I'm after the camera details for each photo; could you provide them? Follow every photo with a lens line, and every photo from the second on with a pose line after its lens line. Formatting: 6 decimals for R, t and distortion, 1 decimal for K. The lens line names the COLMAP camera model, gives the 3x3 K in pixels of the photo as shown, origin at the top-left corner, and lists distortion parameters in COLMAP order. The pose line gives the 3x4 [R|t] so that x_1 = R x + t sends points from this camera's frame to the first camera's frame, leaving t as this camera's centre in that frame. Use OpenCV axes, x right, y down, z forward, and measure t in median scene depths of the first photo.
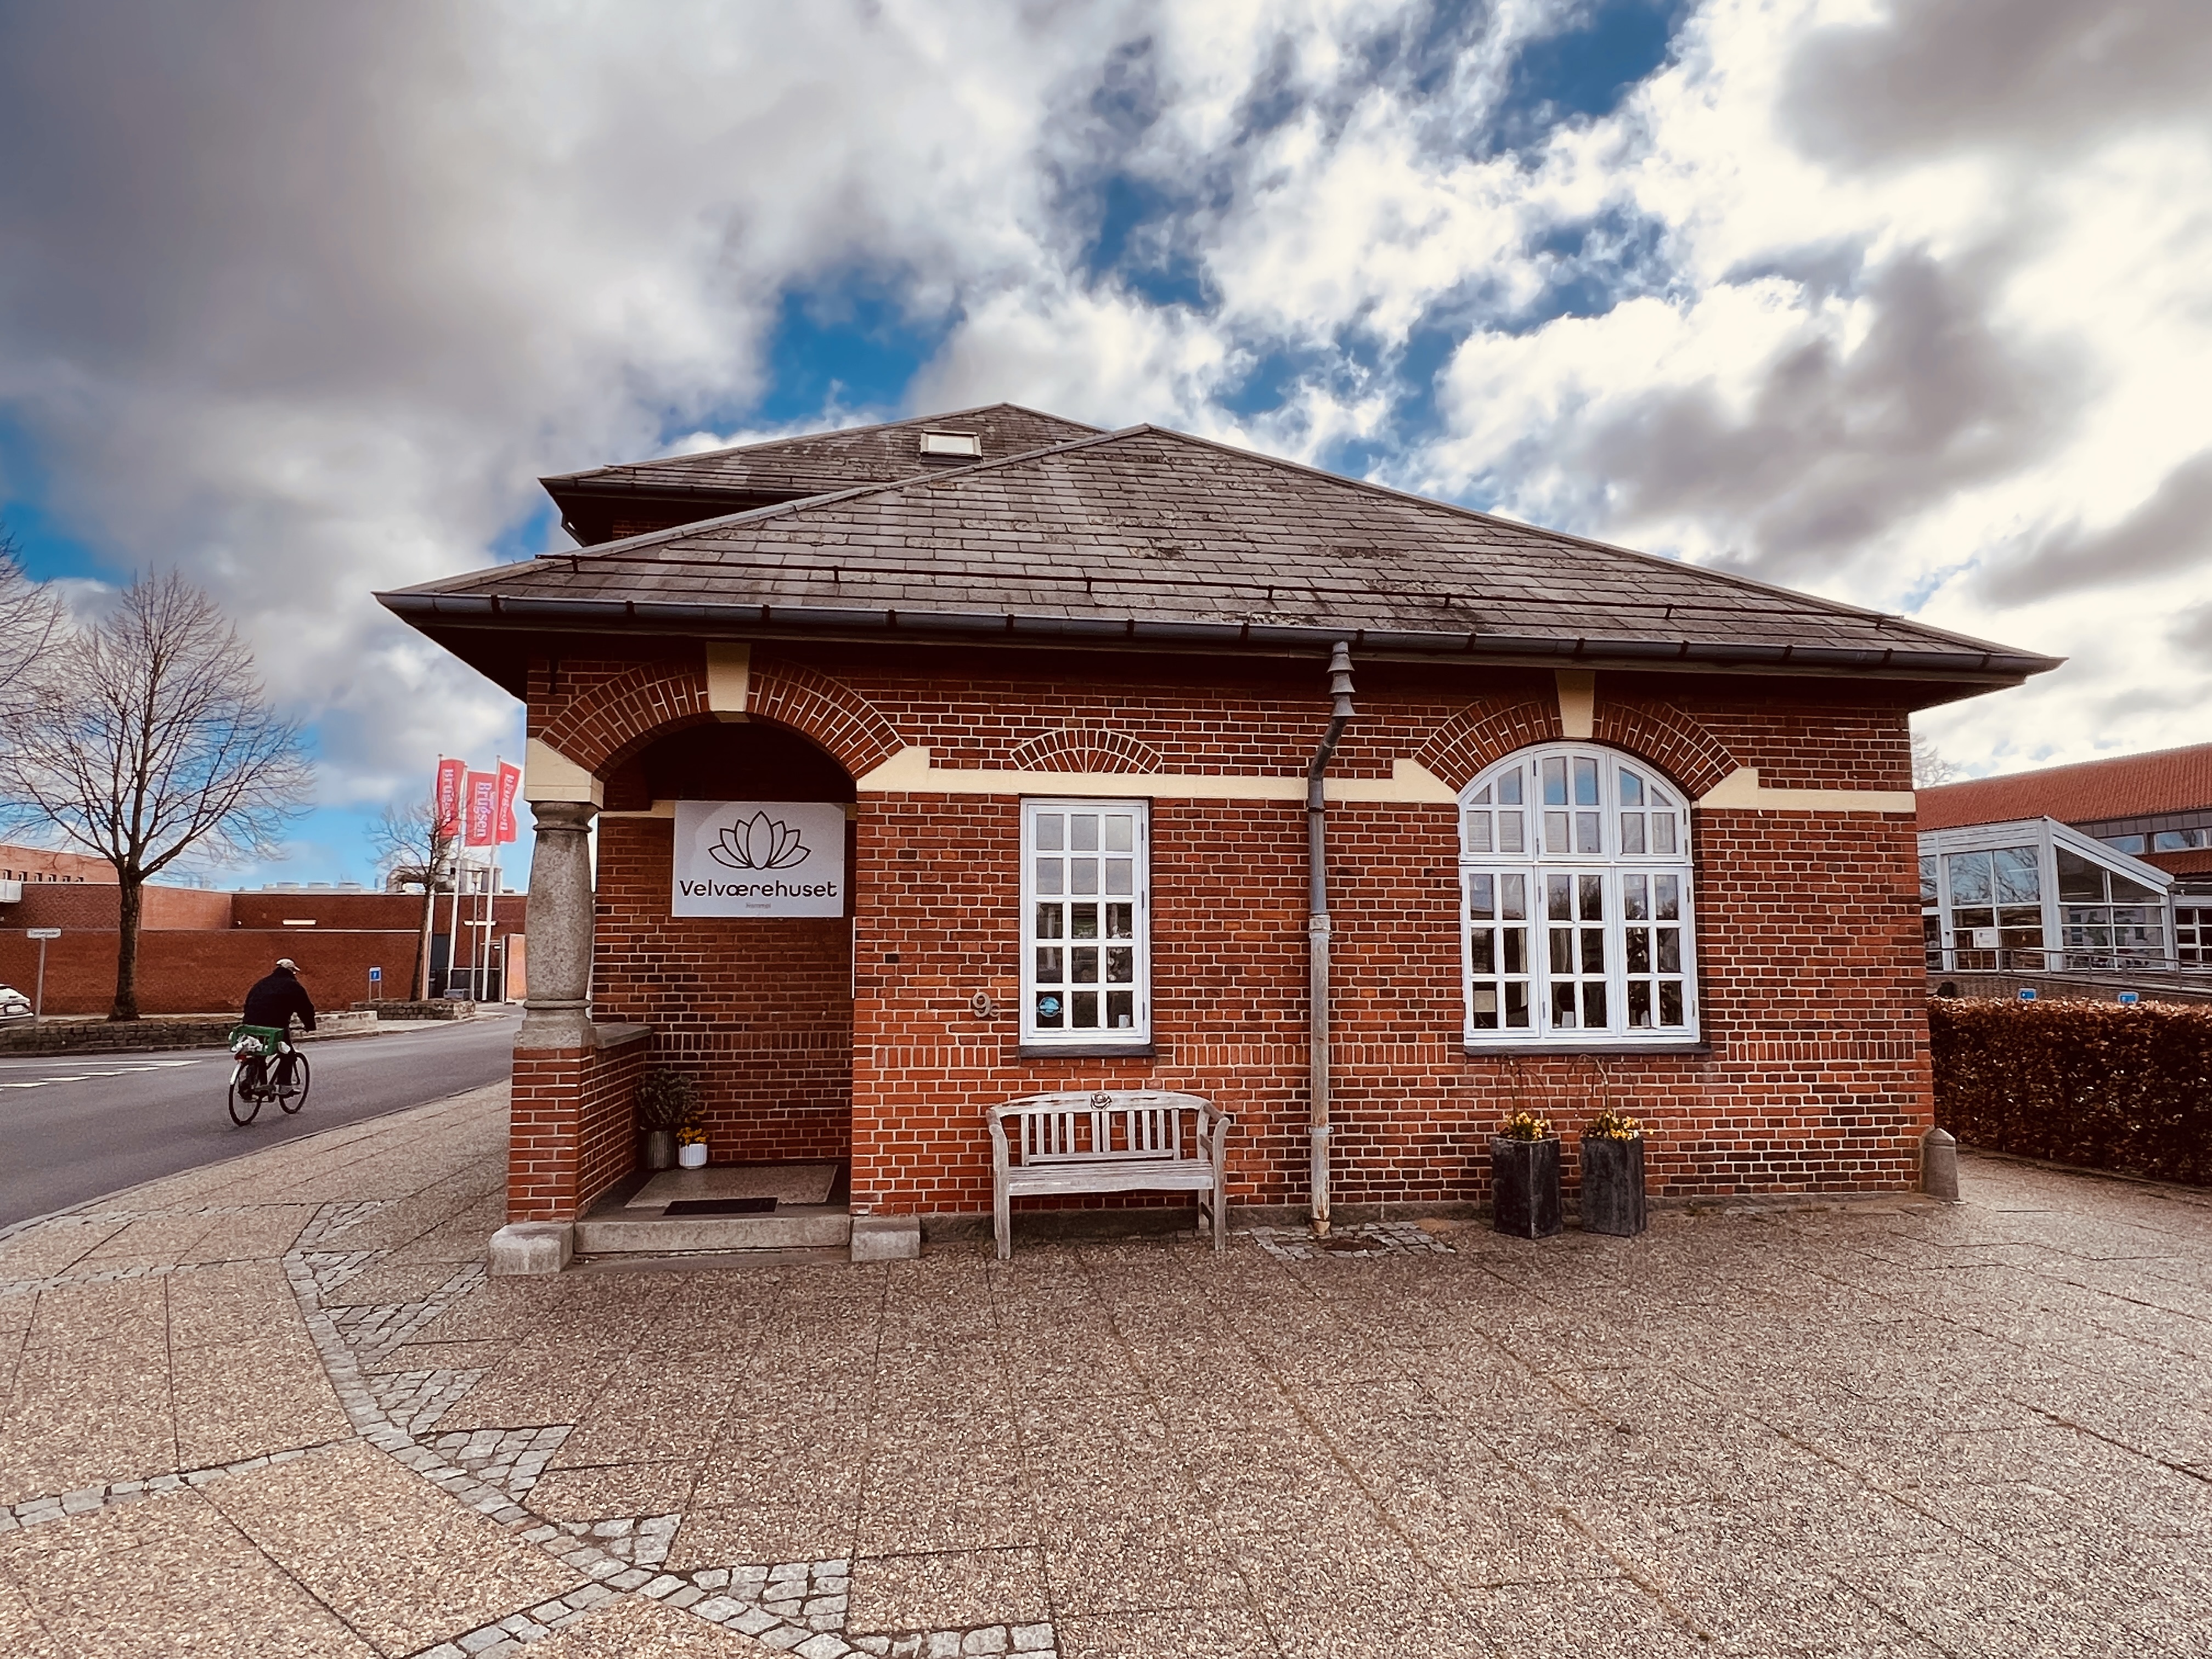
lens RADIAL K [[1344.5, 0, 1059.2], [0, 1344.5, 837.6], [0, 0, 1]] dist [0.002005, -0.004175]
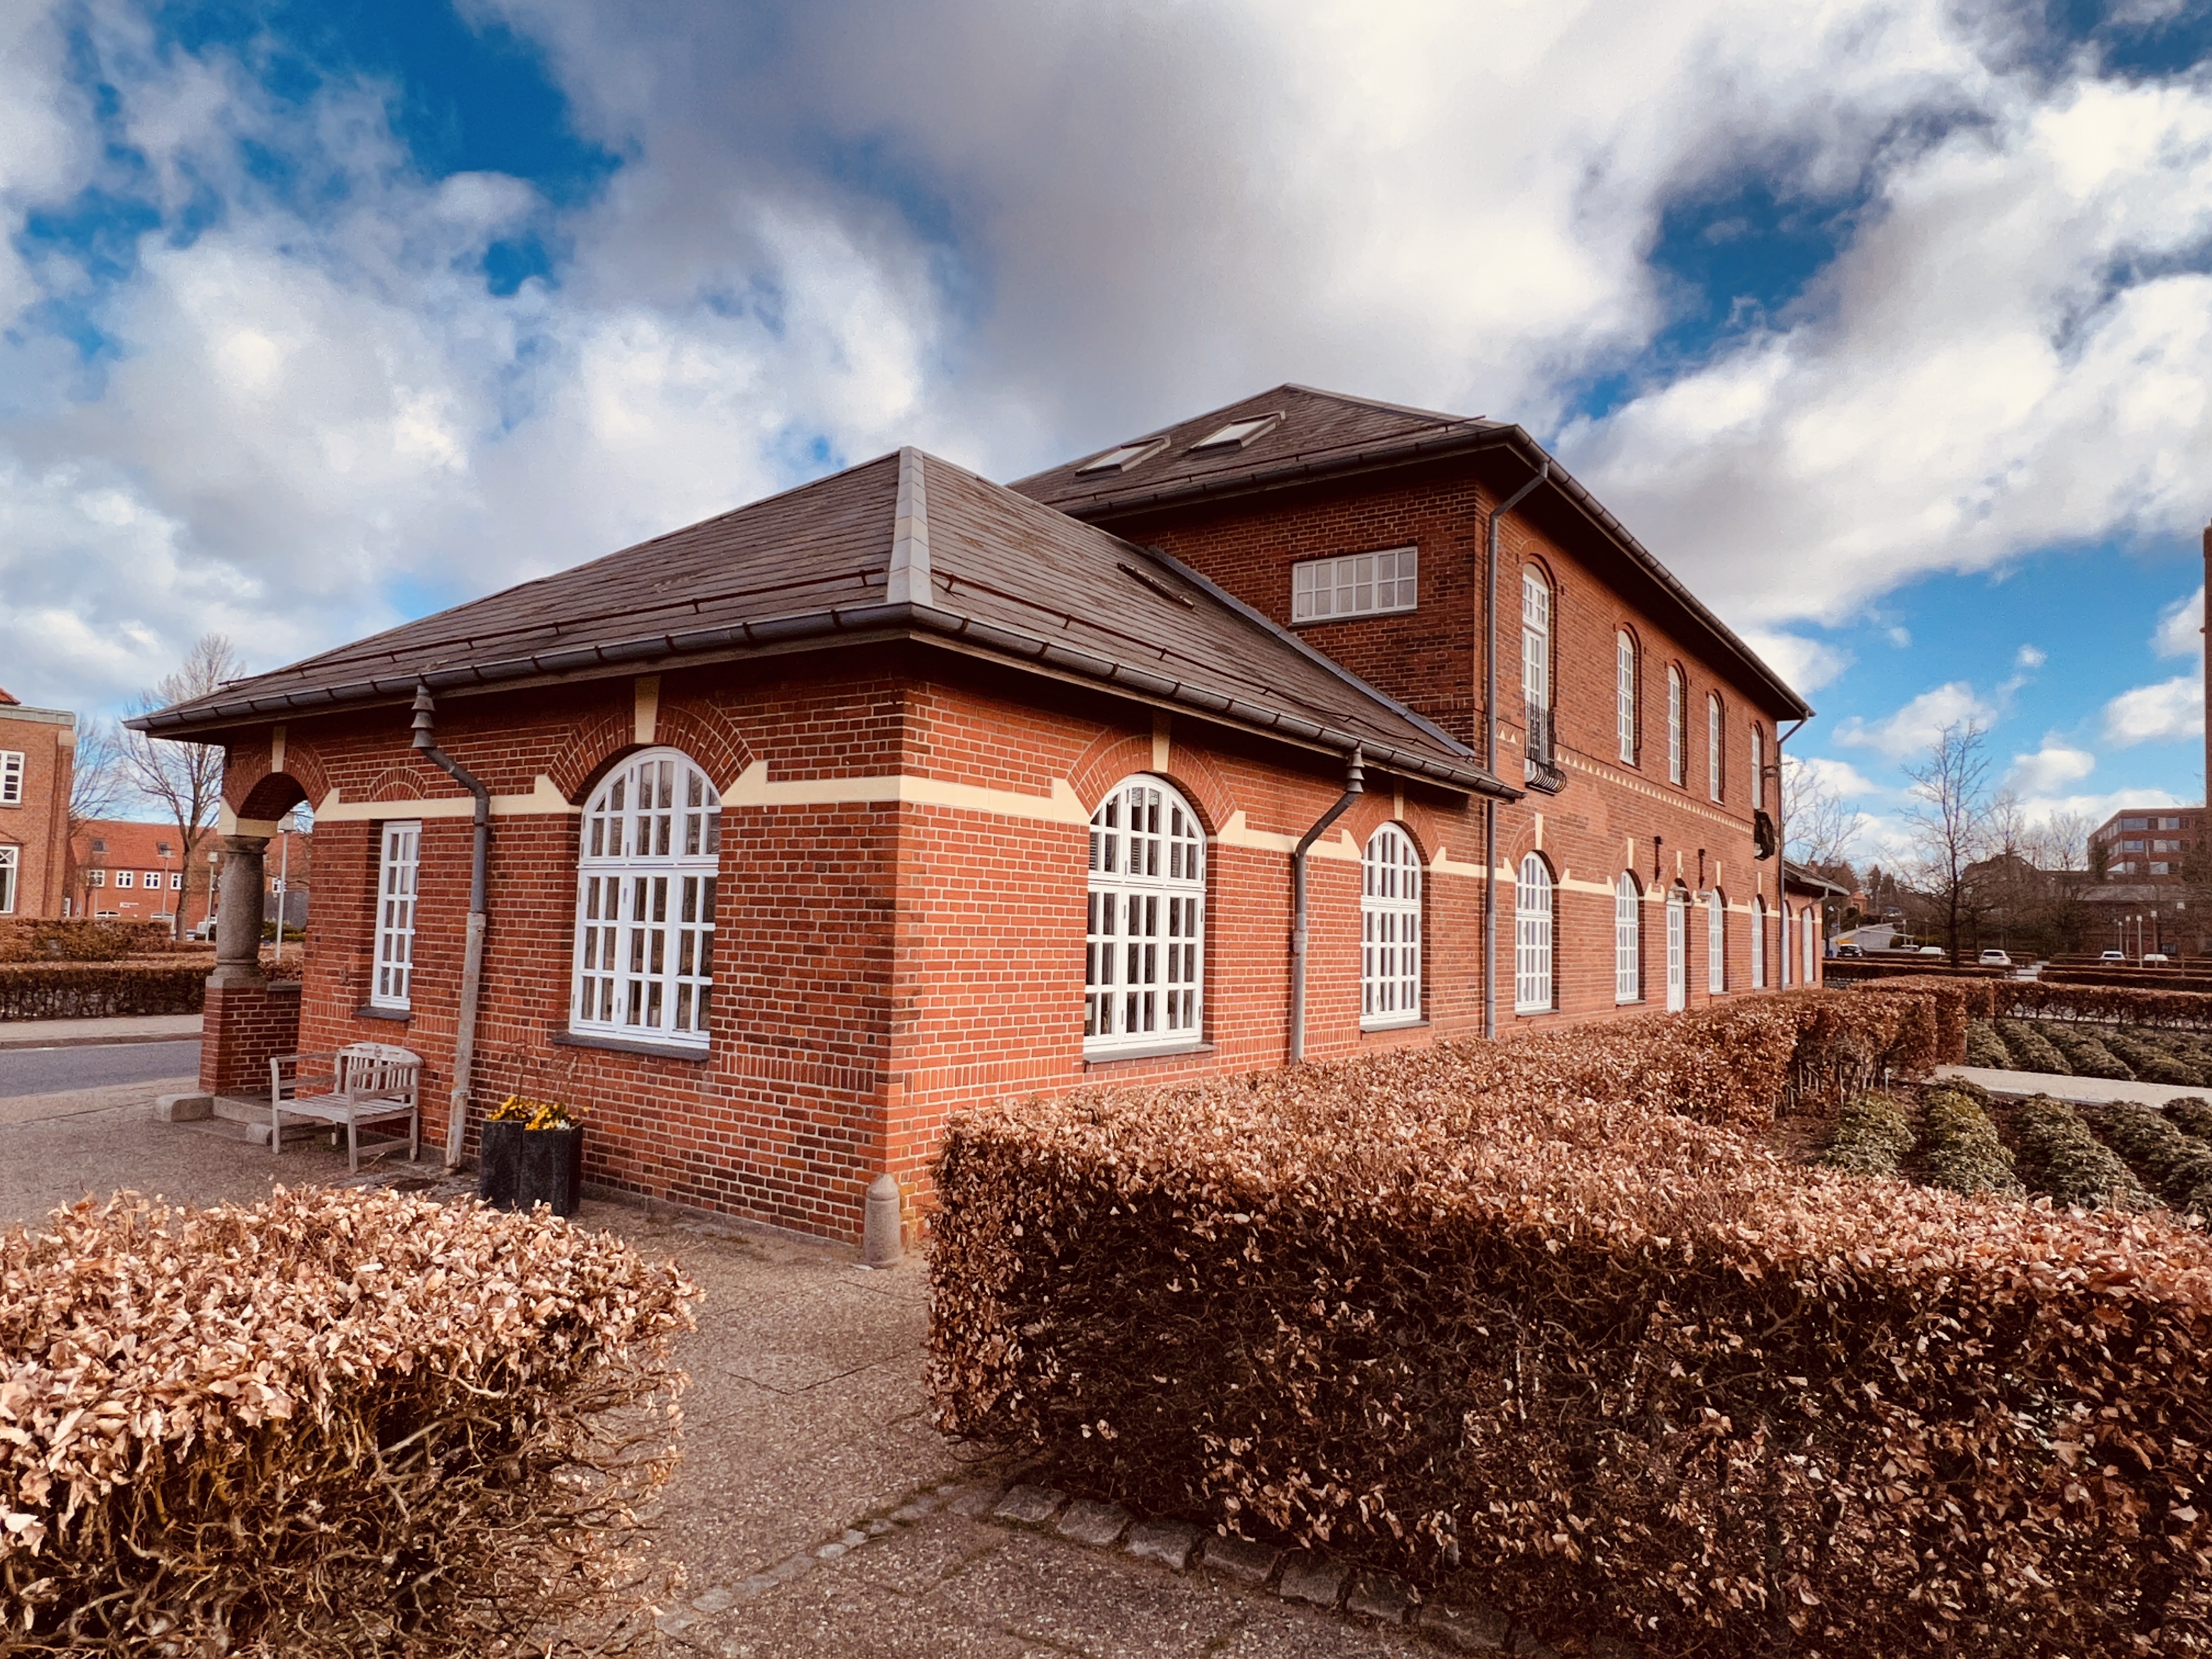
lens RADIAL K [[1344.5, 0, 1082.9], [0, 1344.5, 839.4], [0, 0, 1]] dist [0.002005, -0.004175]
pose [[0.722096, -0.023412, -0.691396, 1.320324], [0.028517, 0.999585, -0.004064, 0.012460], [0.691205, -0.016783, 0.722464, 0.482426]]
